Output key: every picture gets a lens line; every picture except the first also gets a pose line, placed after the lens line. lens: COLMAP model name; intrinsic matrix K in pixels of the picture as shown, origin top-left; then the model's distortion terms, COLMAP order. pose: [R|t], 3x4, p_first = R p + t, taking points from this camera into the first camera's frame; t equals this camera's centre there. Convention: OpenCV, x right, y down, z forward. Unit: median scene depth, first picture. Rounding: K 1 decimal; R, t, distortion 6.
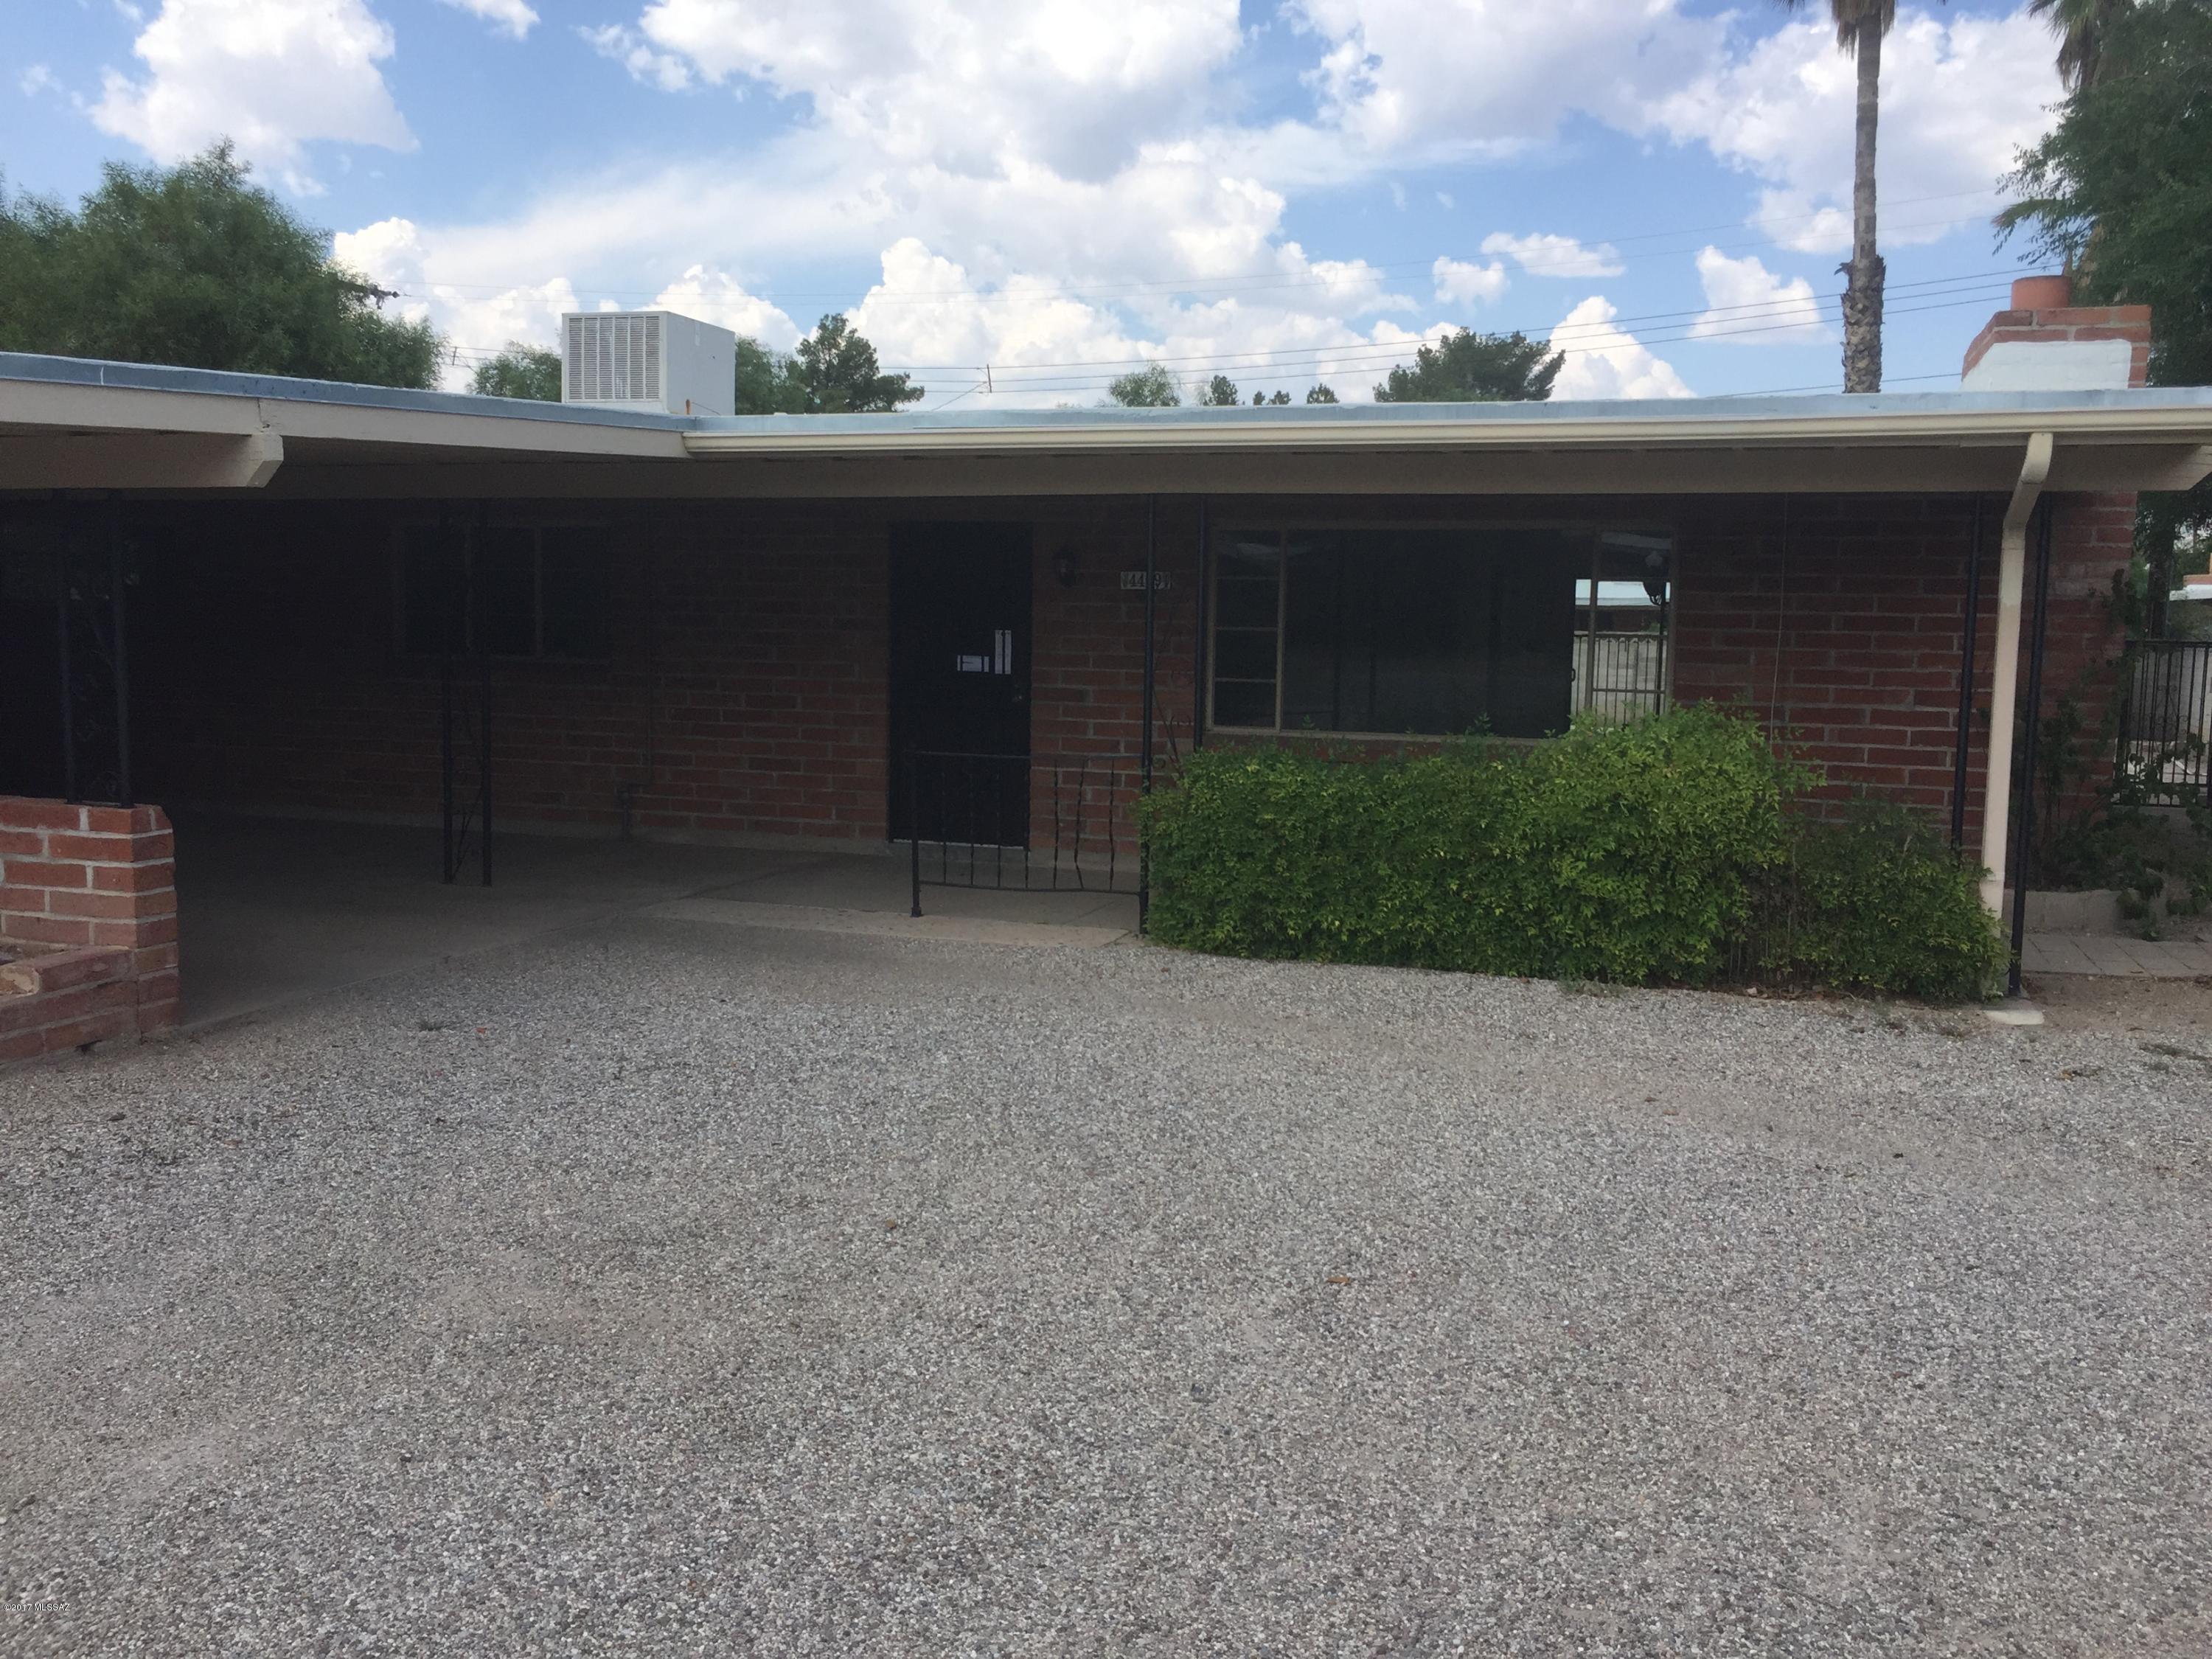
lens RADIAL K [[1864.2, 0, 1149.6], [0, 1864.2, 828.0], [0, 0, 1]] dist [0.041008, -0.004911]
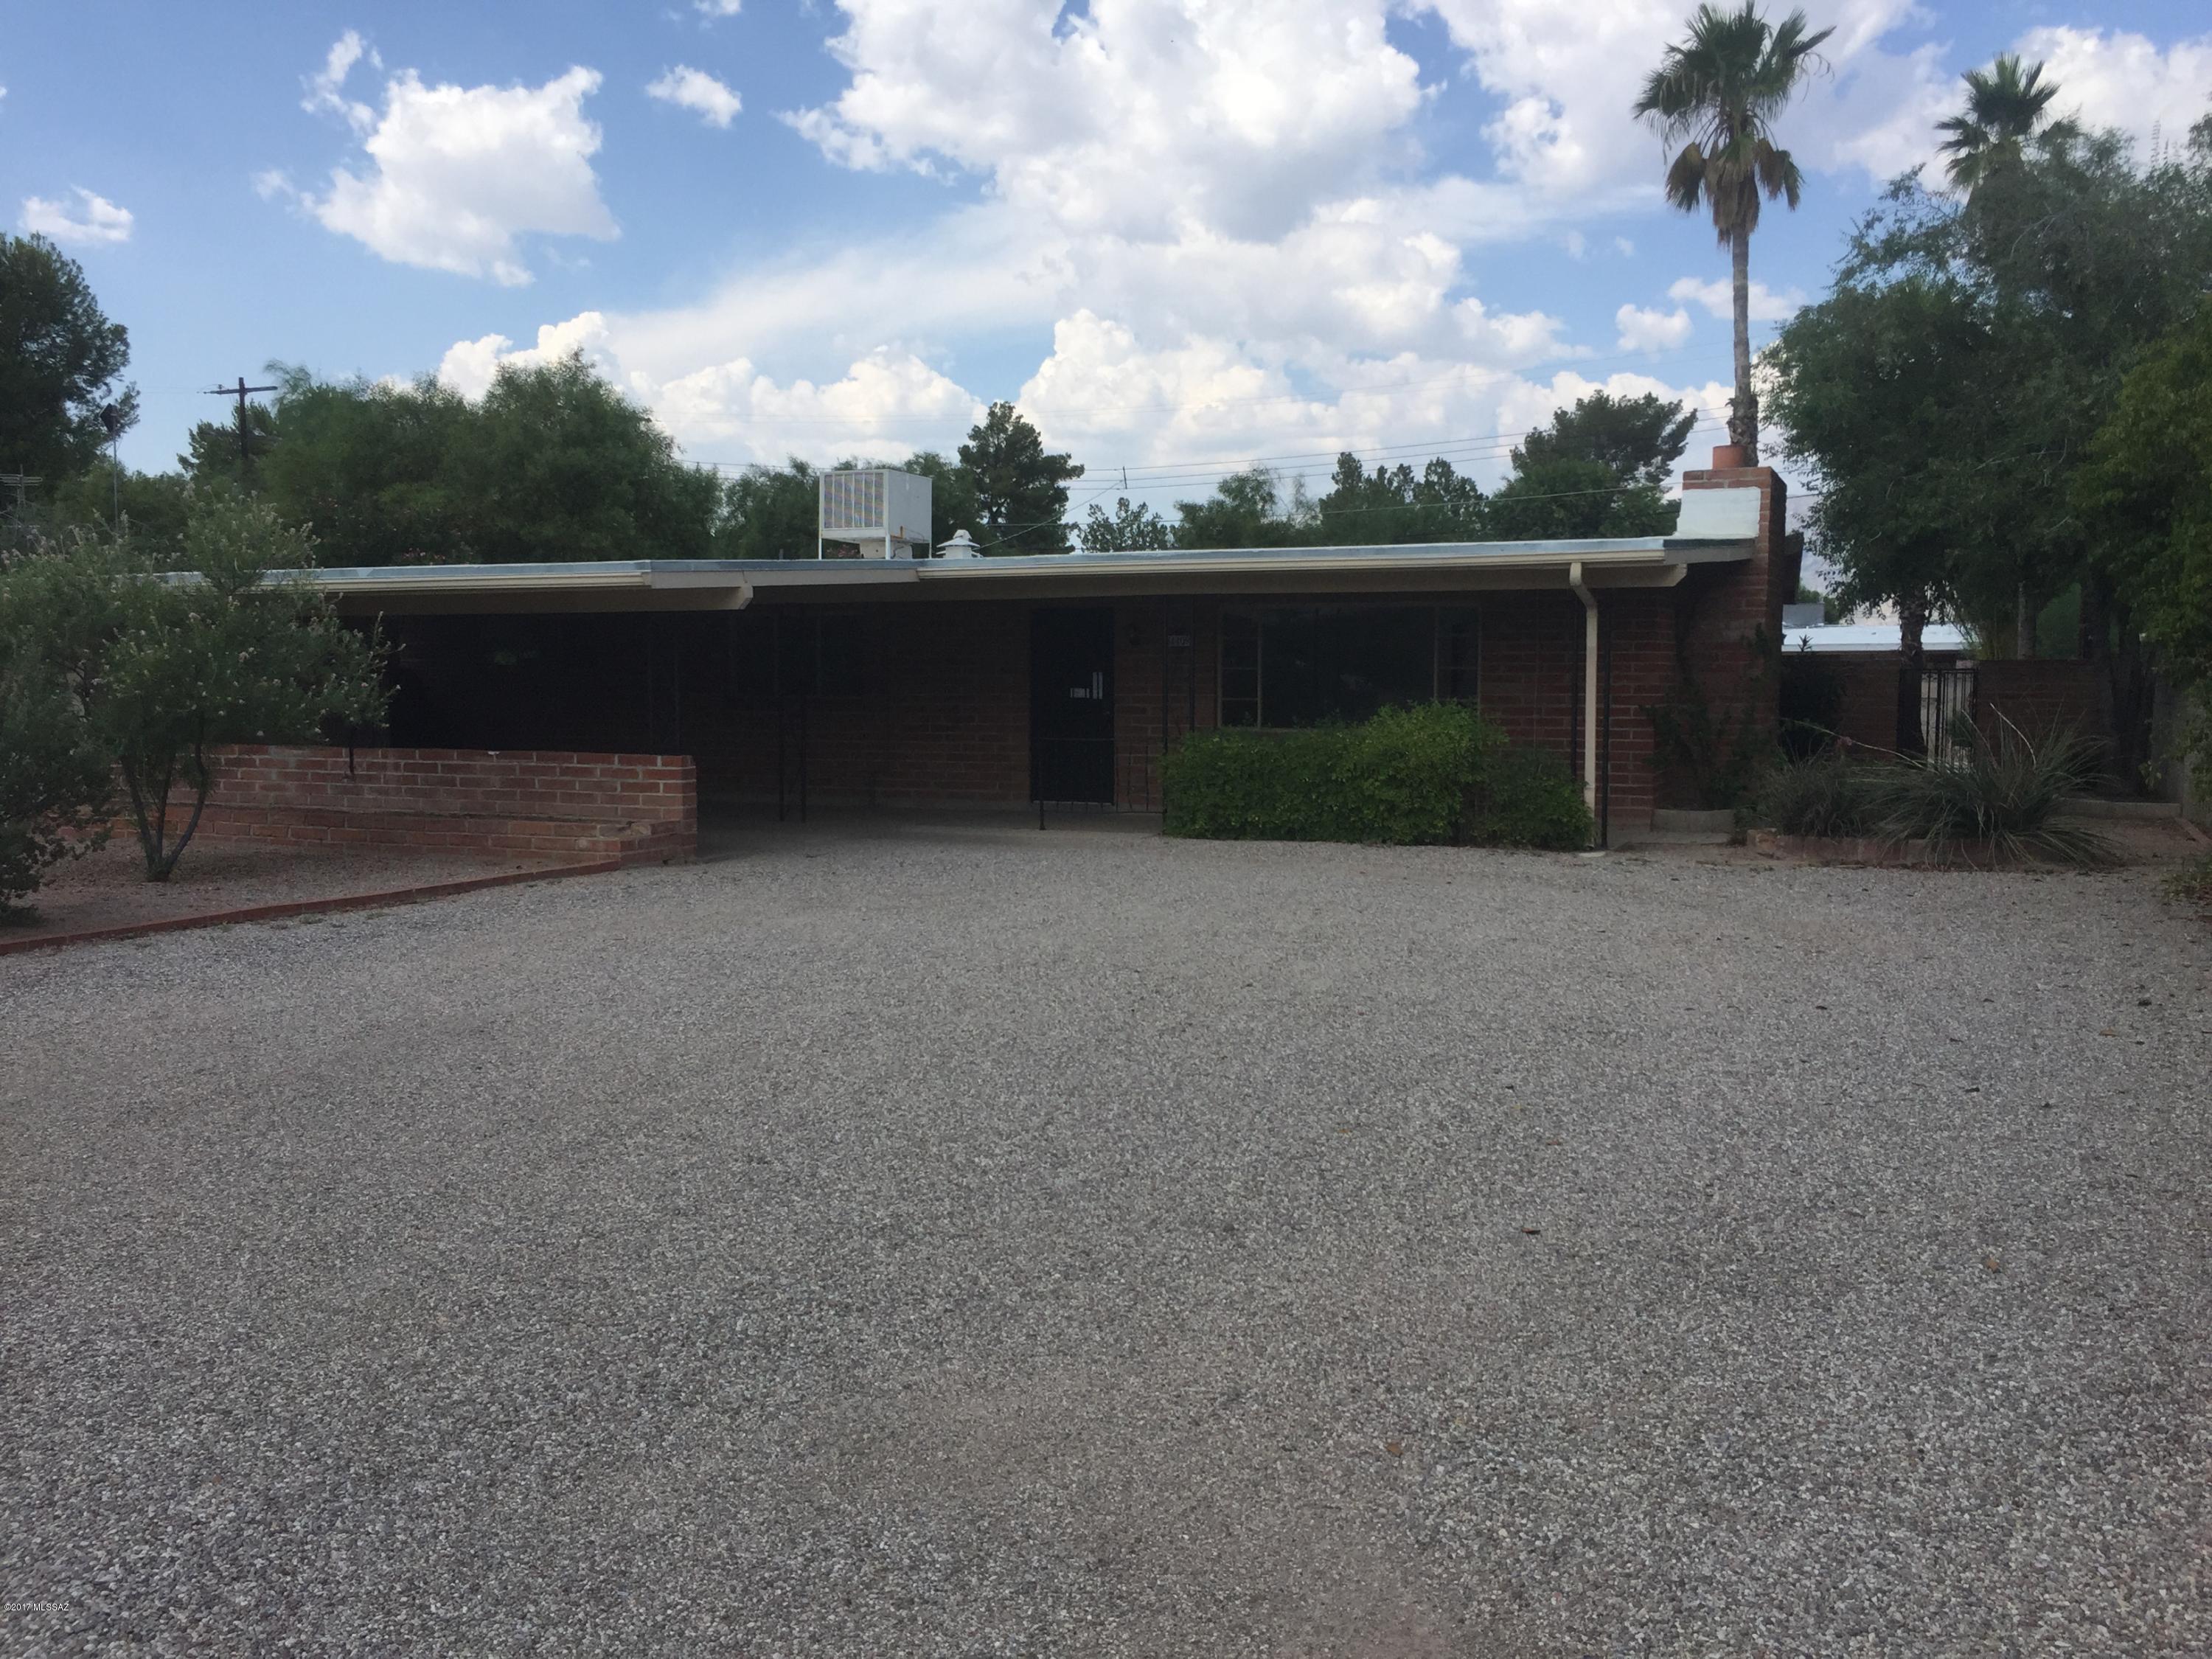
lens RADIAL K [[1885.2, 0, 1105.2], [0, 1885.2, 828.7], [0, 0, 1]] dist [0.037326, -0.001828]
pose [[0.993468, -0.009094, -0.113746, 0.073555], [0.005441, 0.999461, -0.032385, 0.054535], [0.113979, 0.031555, 0.992982, -0.413411]]
